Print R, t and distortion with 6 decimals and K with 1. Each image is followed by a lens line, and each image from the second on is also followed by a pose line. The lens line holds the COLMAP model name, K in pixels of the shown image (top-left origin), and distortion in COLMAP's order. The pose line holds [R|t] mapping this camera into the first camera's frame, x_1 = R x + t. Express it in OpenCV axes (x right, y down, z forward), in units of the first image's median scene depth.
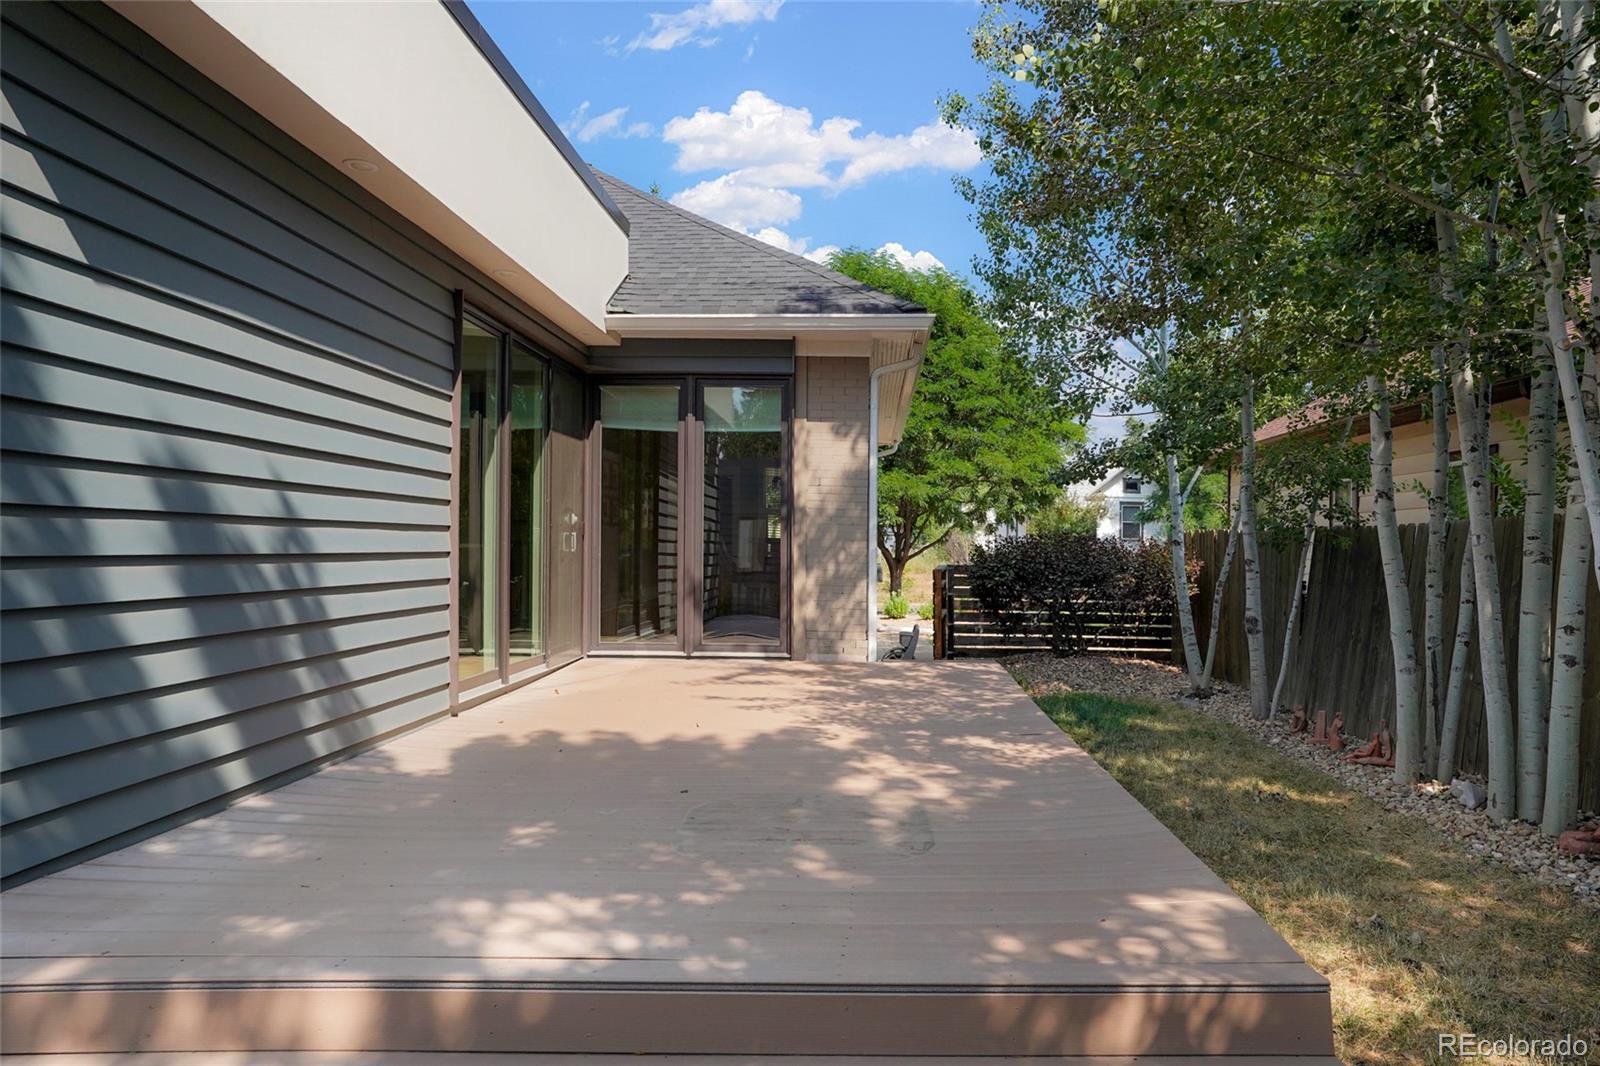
lens RADIAL K [[1016.6, 0, 802.9], [0, 1016.6, 540.3], [0, 0, 1]] dist [-0.017698, -0.000711]
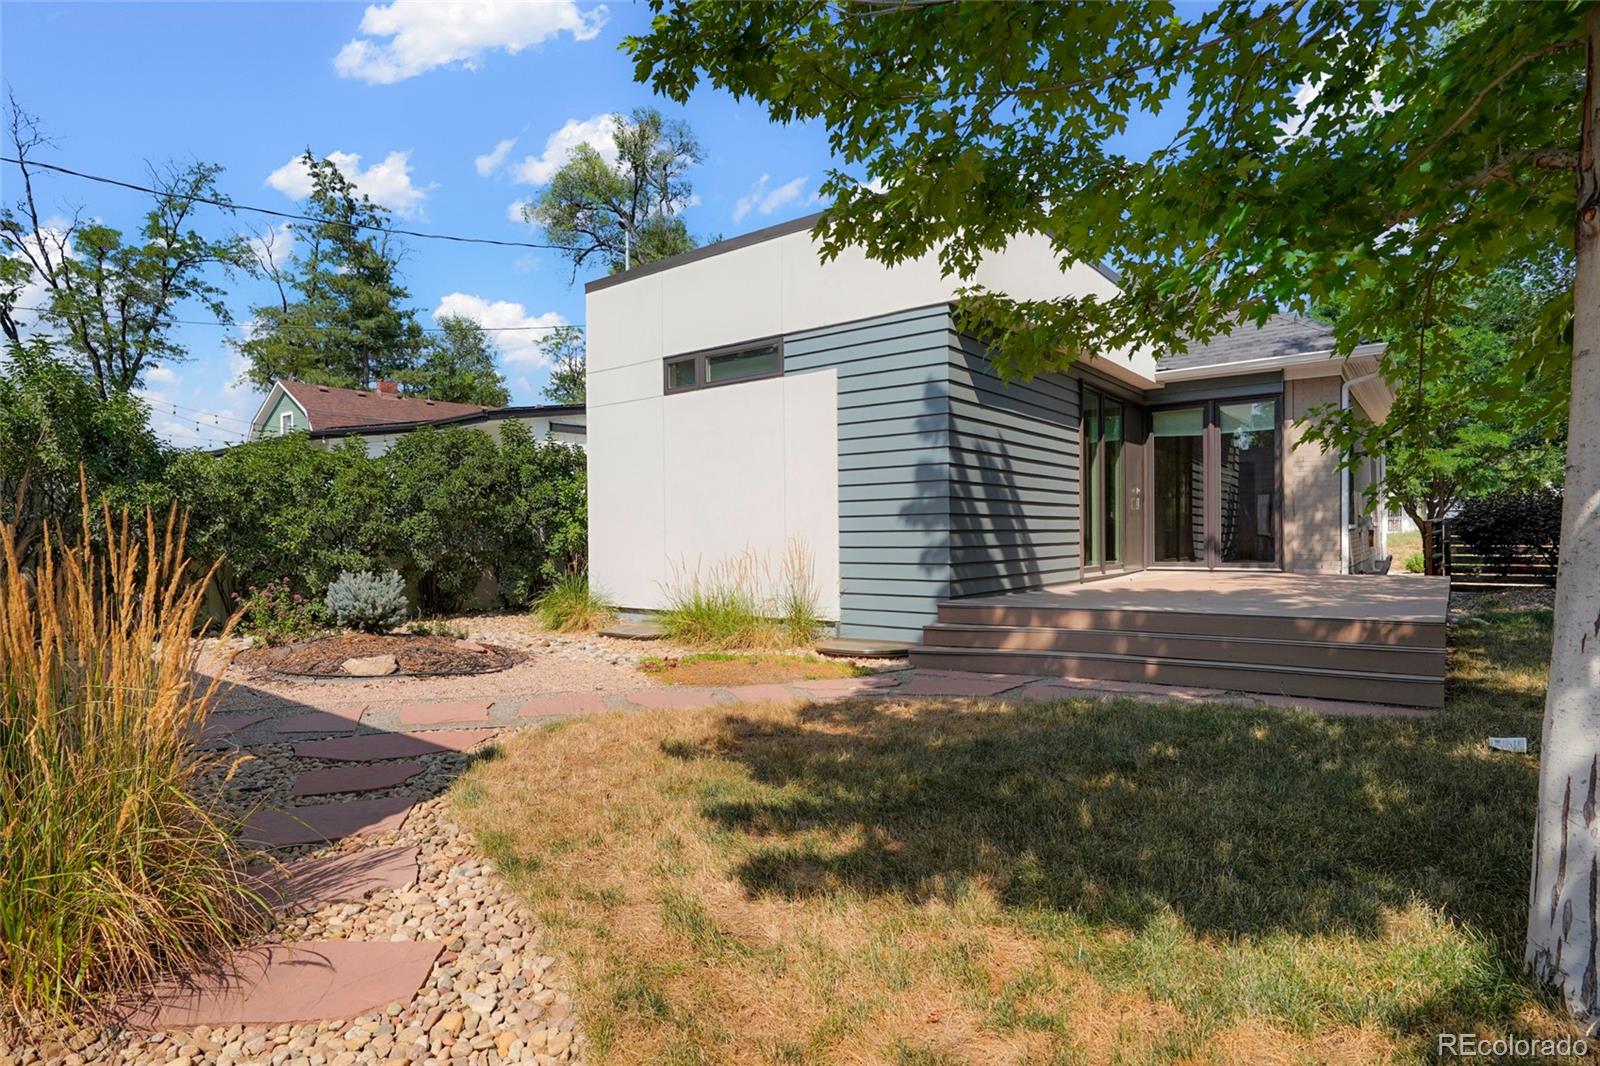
lens RADIAL K [[842.3, 0, 791.0], [0, 842.3, 560.1], [0, 0, 1]] dist [-0.001326, 0.000080]
pose [[0.827466, -0.006697, -0.561476, 0.093179], [0.026233, 0.999298, 0.026740, 0.043586], [0.560903, -0.036855, 0.827061, -0.533446]]
